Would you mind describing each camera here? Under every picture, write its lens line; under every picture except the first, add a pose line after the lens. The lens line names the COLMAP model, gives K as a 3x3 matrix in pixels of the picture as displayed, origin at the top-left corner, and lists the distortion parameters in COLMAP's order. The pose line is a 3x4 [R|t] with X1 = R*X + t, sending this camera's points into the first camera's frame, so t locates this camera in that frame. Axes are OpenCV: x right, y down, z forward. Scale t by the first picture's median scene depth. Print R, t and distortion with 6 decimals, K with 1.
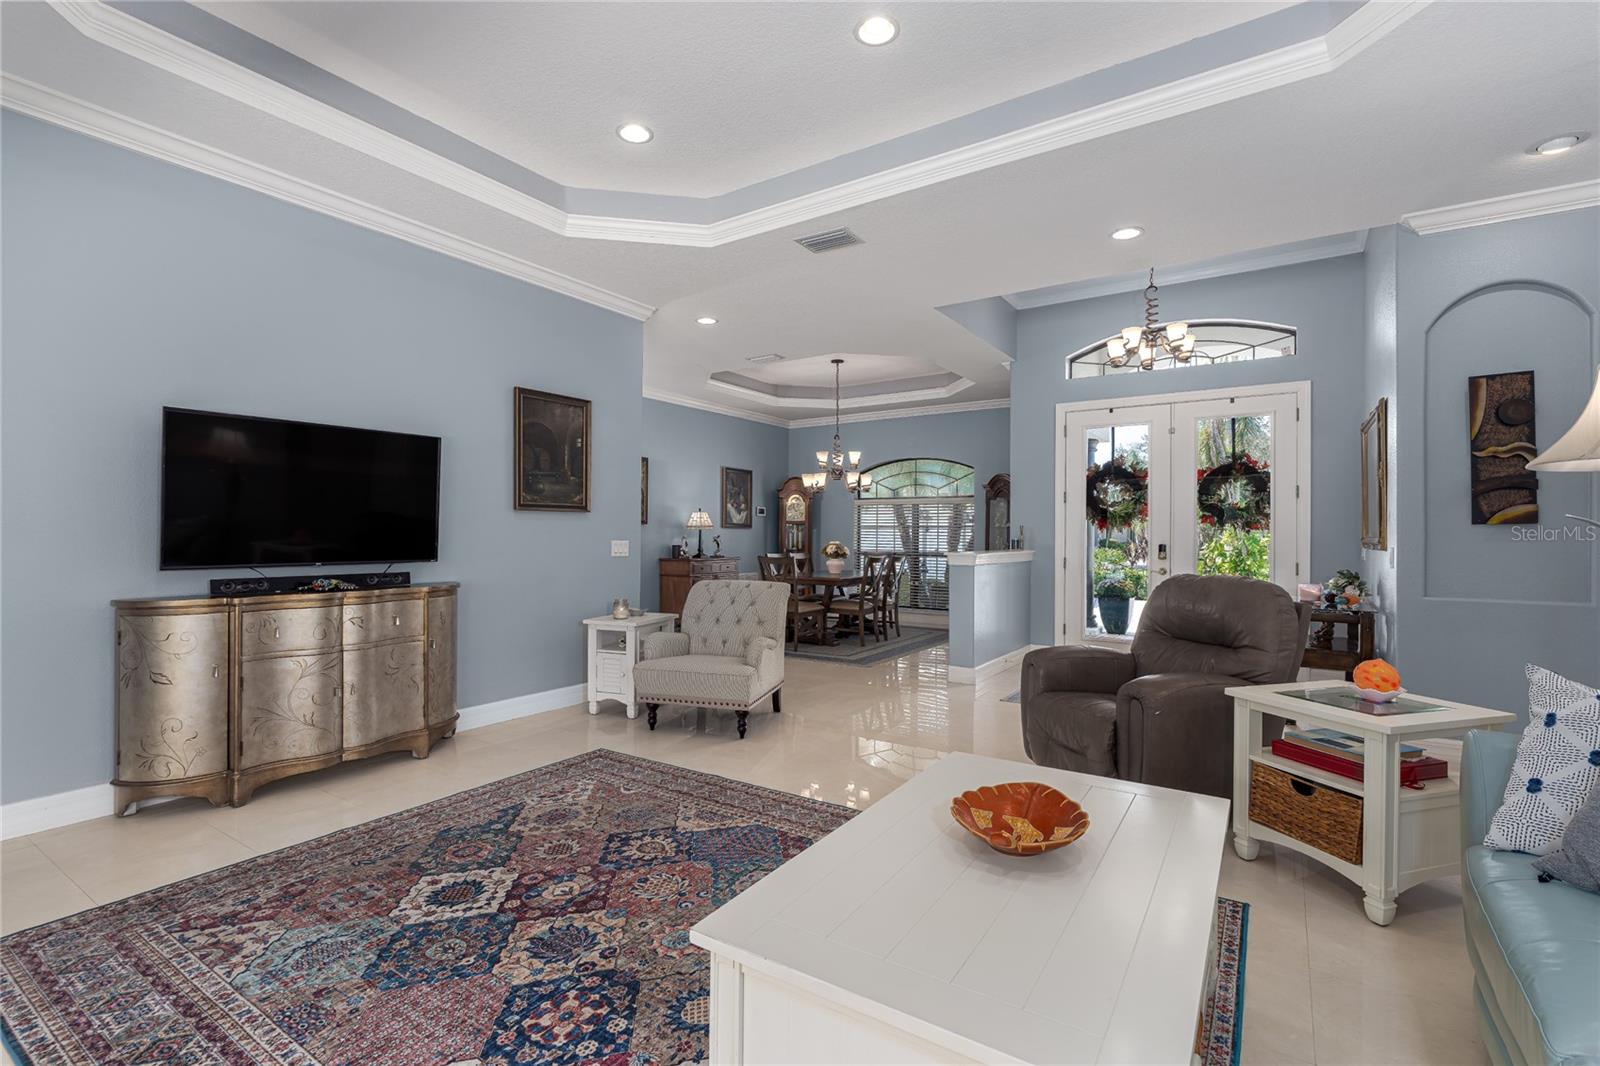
lens RADIAL K [[730.5, 0, 784.1], [0, 730.5, 532.0], [0, 0, 1]] dist [-0.004504, -0.000210]
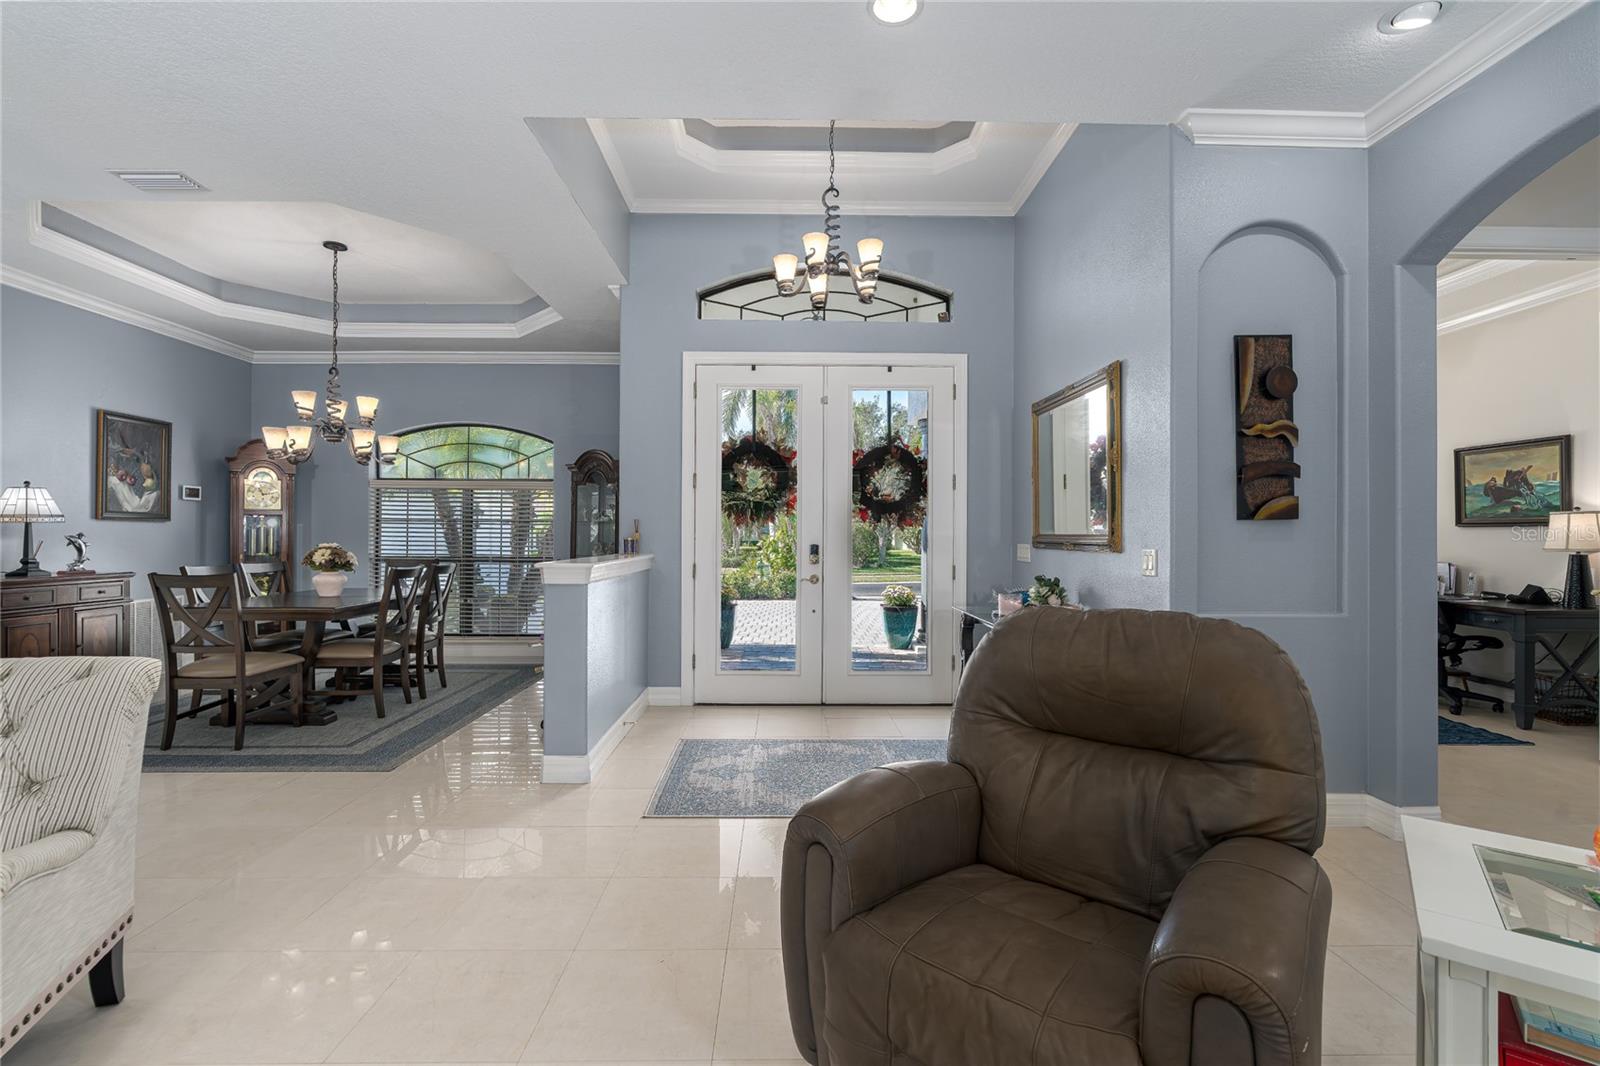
lens RADIAL K [[730.5, 0, 784.1], [0, 730.5, 532.0], [0, 0, 1]] dist [-0.004504, -0.000210]
pose [[0.824151, 0.000339, 0.566370, 0.038785], [-0.002673, 0.999991, 0.003291, 0.000728], [-0.566364, -0.004226, 0.824144, 0.298502]]
